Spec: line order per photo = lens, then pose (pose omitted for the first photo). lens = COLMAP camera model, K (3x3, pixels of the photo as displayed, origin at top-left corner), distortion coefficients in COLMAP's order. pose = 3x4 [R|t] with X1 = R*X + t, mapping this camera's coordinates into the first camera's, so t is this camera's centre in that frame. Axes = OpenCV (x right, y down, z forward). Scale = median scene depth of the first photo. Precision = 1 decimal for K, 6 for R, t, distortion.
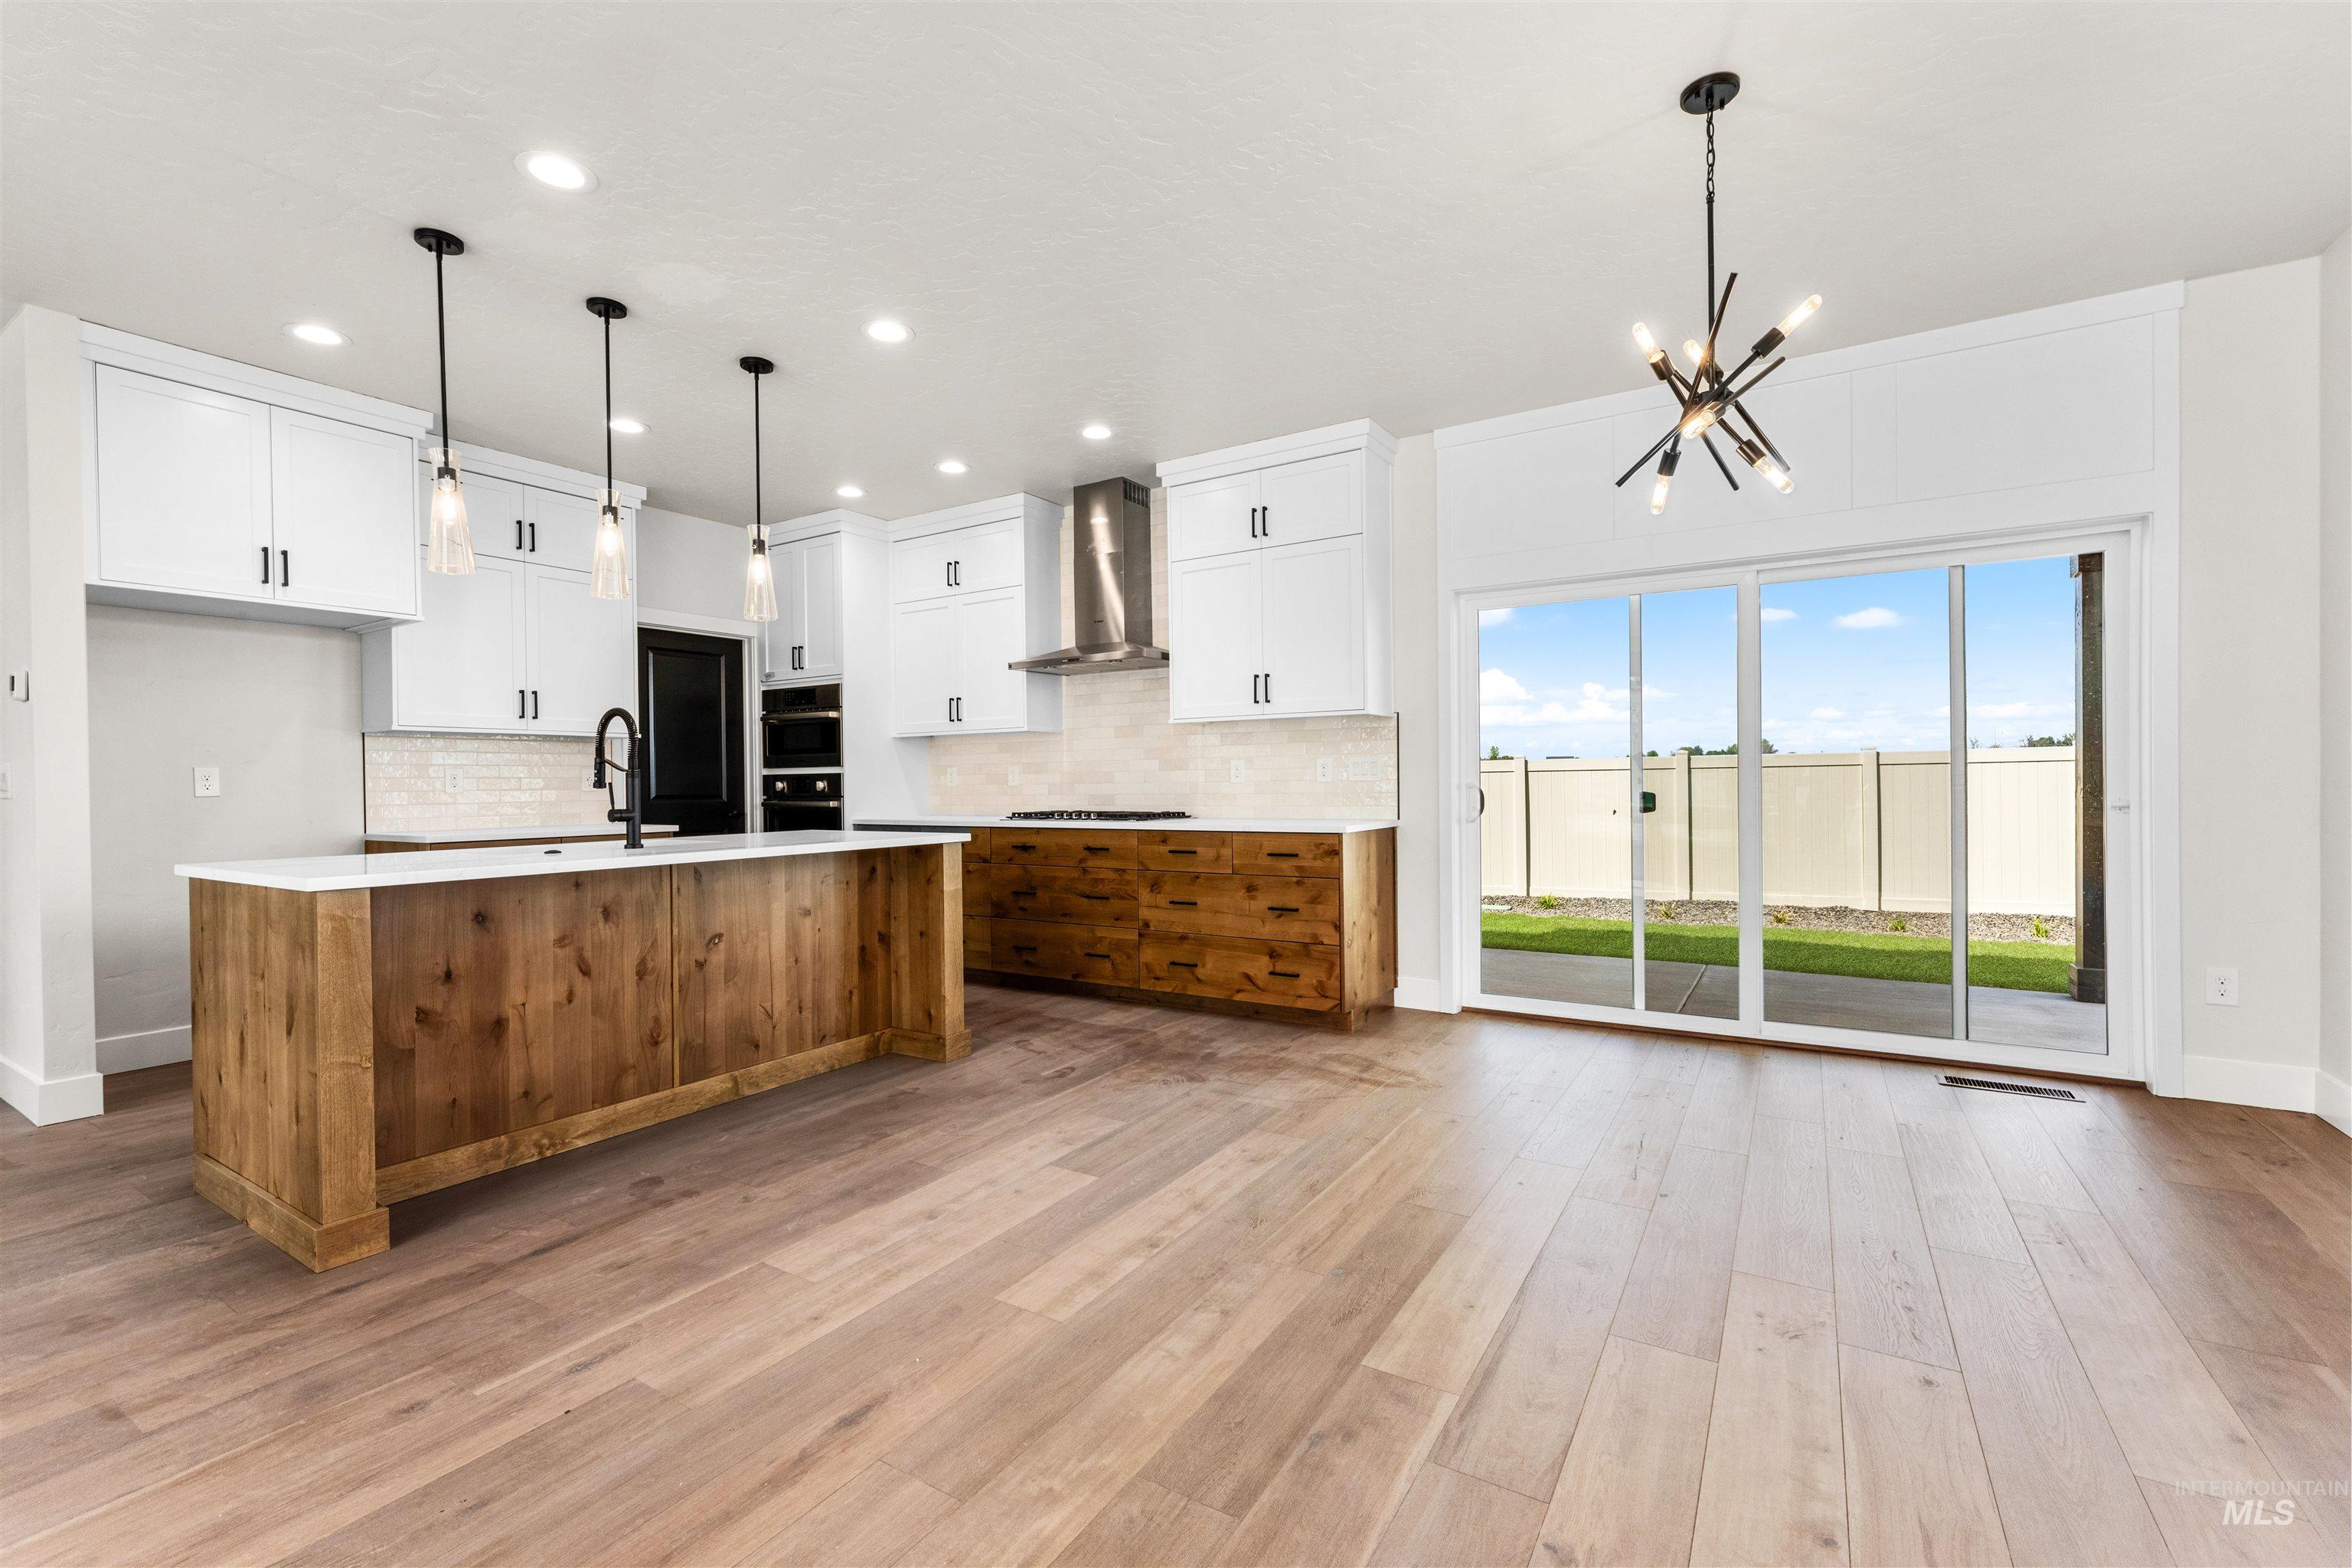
lens RADIAL K [[1001.4, 0, 1175.1], [0, 1001.4, 789.8], [0, 0, 1]] dist [0.001411, -0.000708]
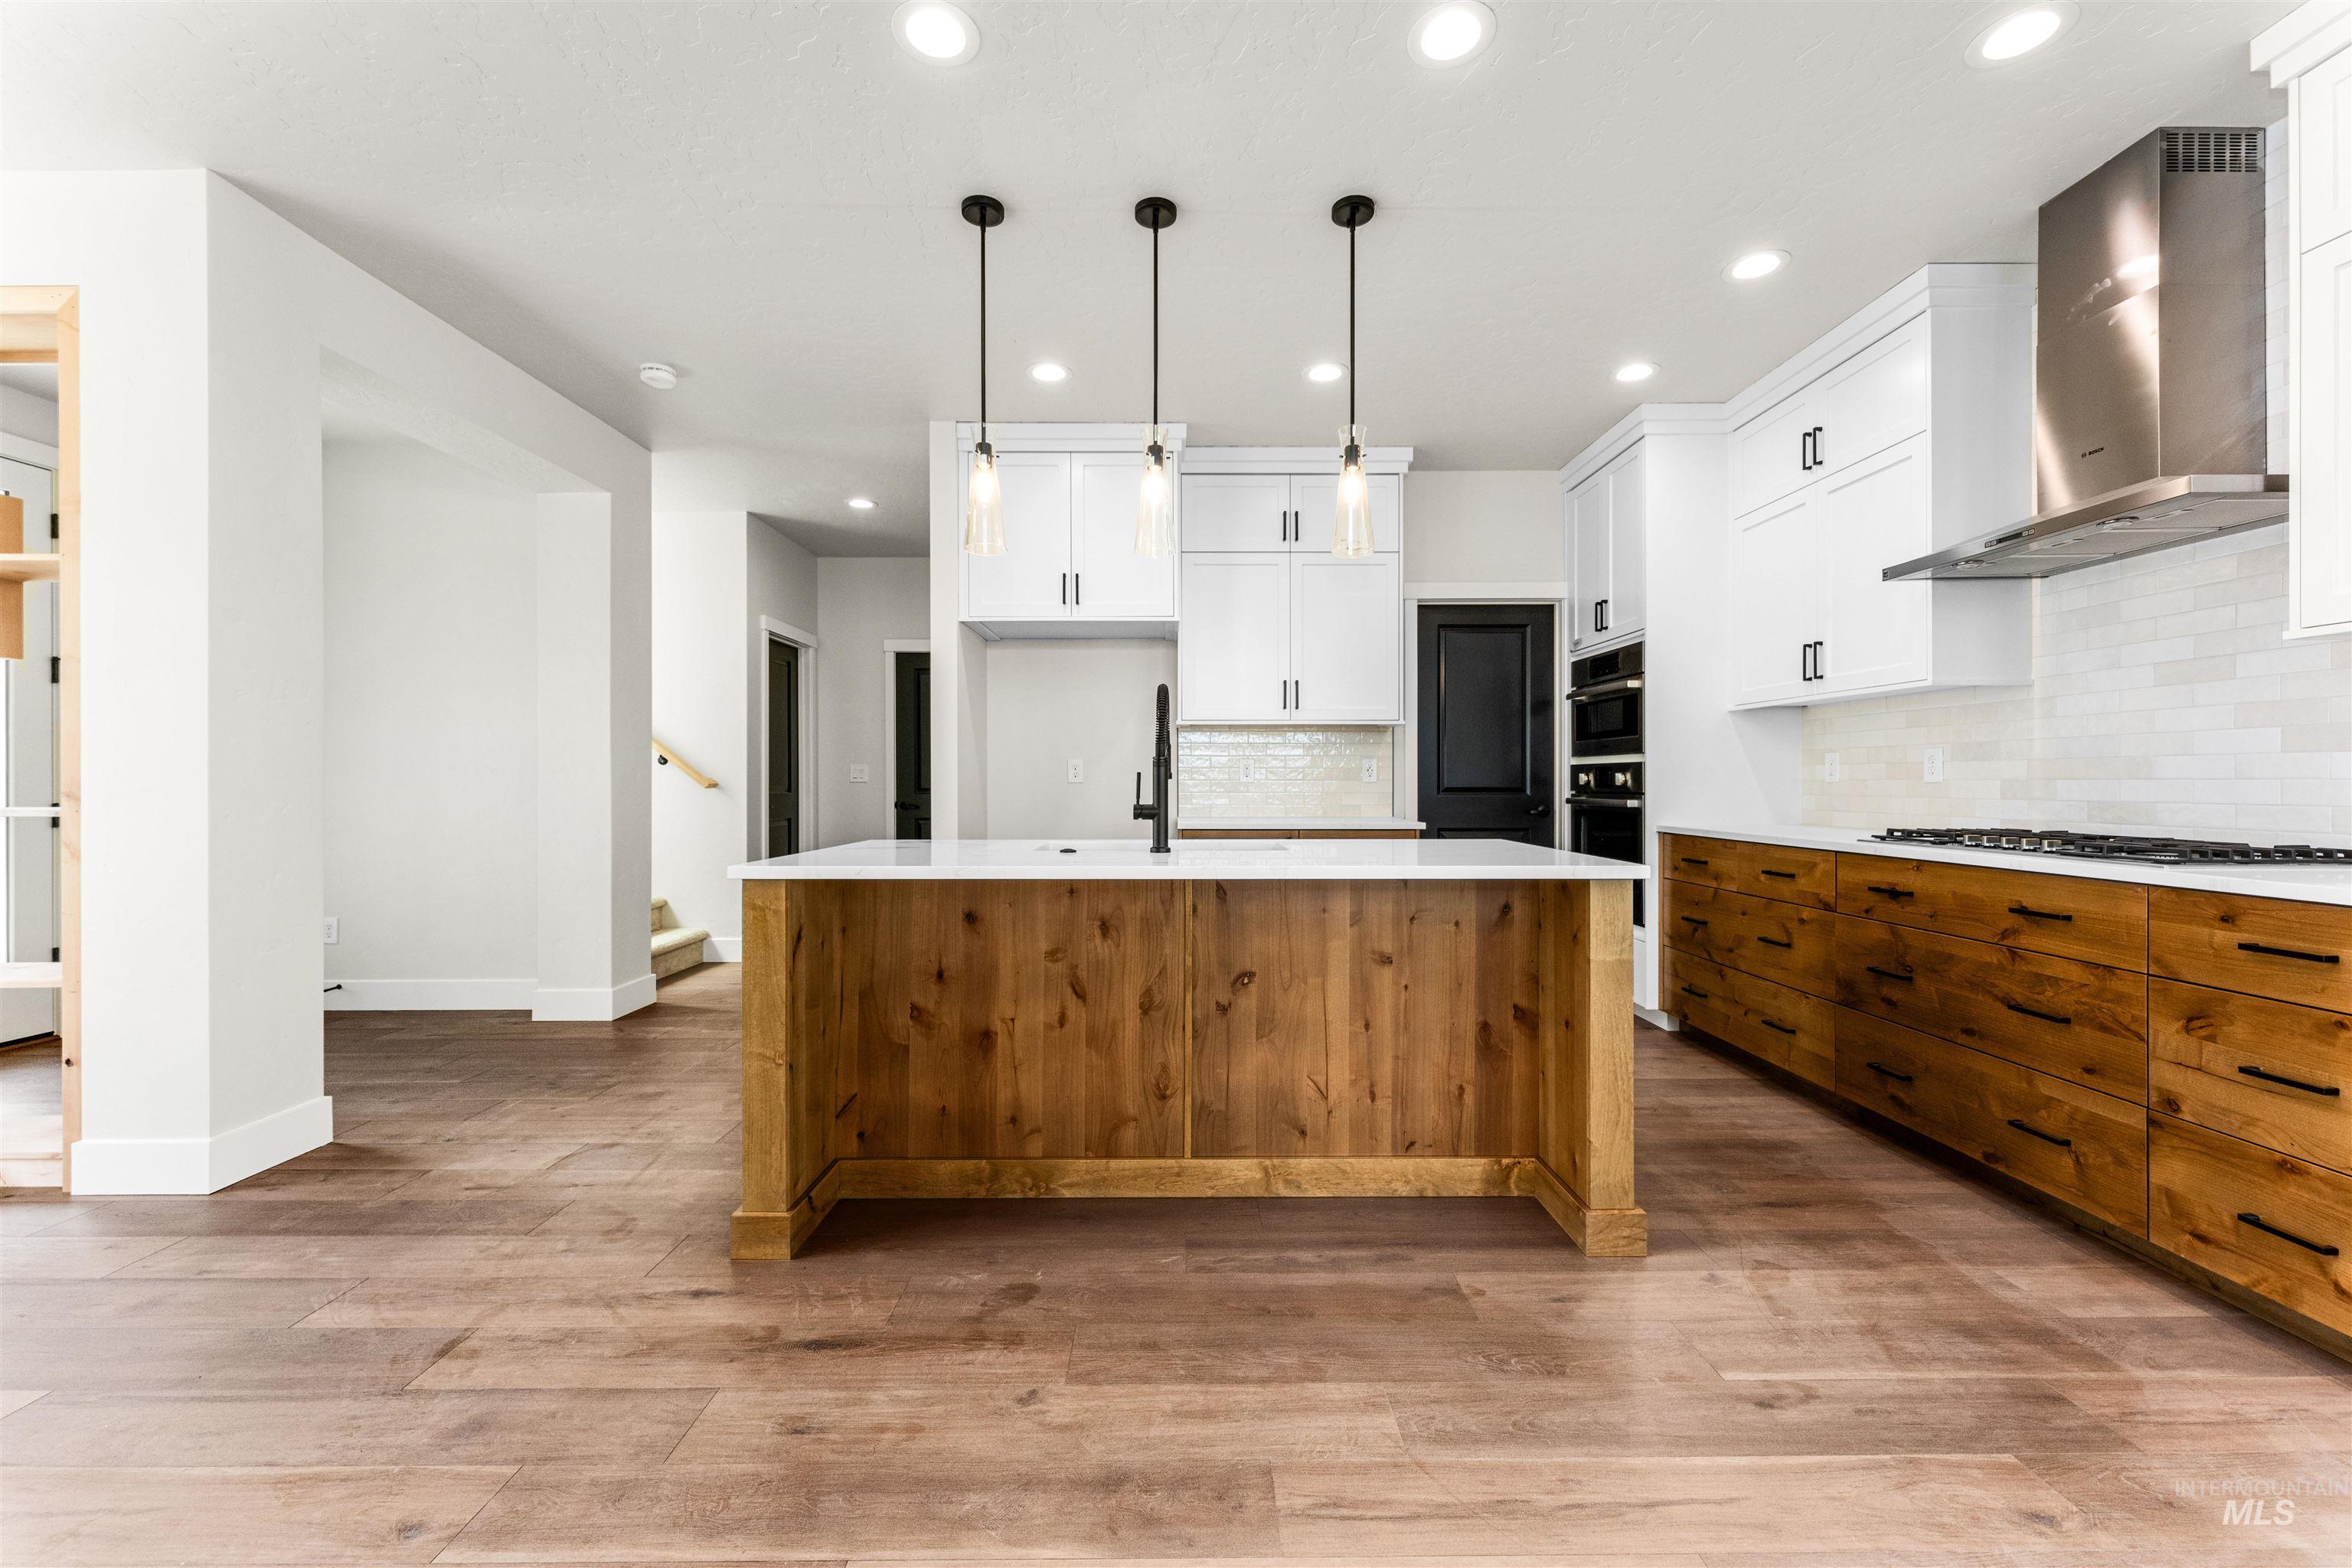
lens RADIAL K [[937.5, 0, 1180.0], [0, 937.5, 781.2], [0, 0, 1]] dist [0.002401, -0.001144]
pose [[0.538392, 0.011761, -0.842612, 0.085912], [-0.011704, 0.999911, 0.006478, -0.003913], [0.842613, 0.006374, 0.538481, 0.431695]]
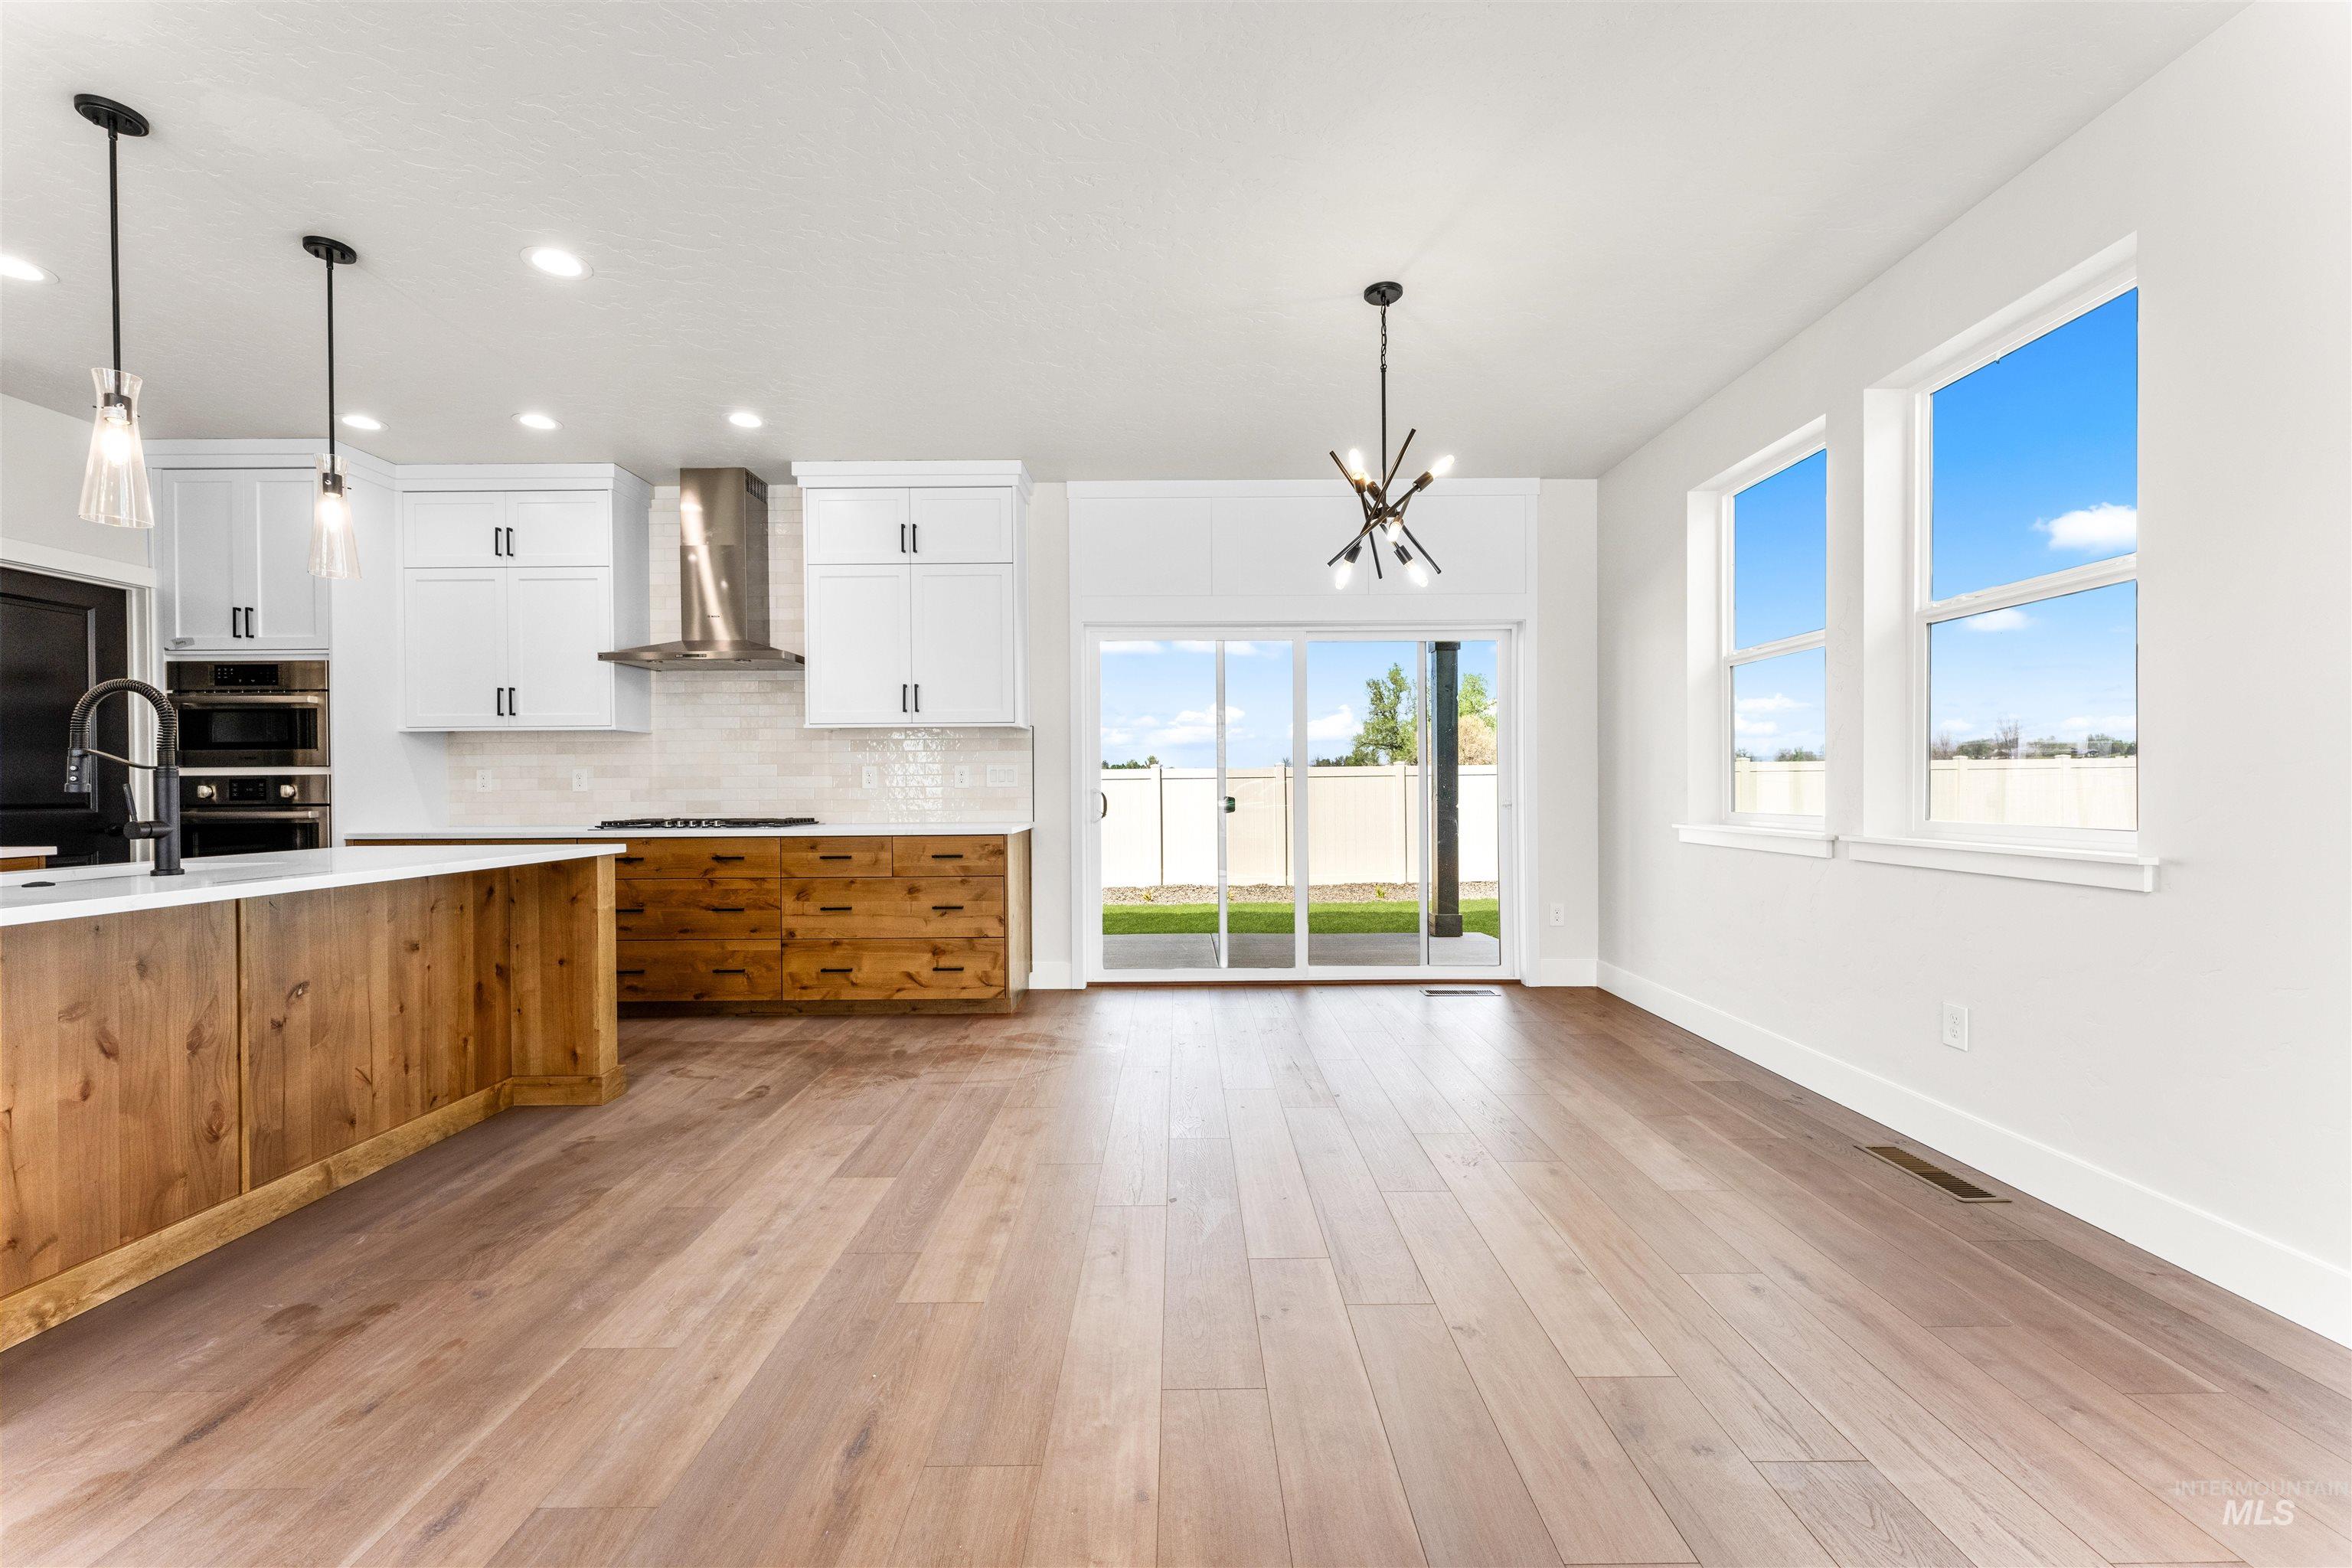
lens RADIAL K [[937.5, 0, 1178.5], [0, 937.5, 791.2], [0, 0, 1]] dist [0.002401, -0.001144]
pose [[0.845838, 0.001910, 0.533436, -0.205603], [0.001700, 0.999979, -0.006276, 0.002460], [-0.533437, 0.006215, 0.845817, 0.027014]]
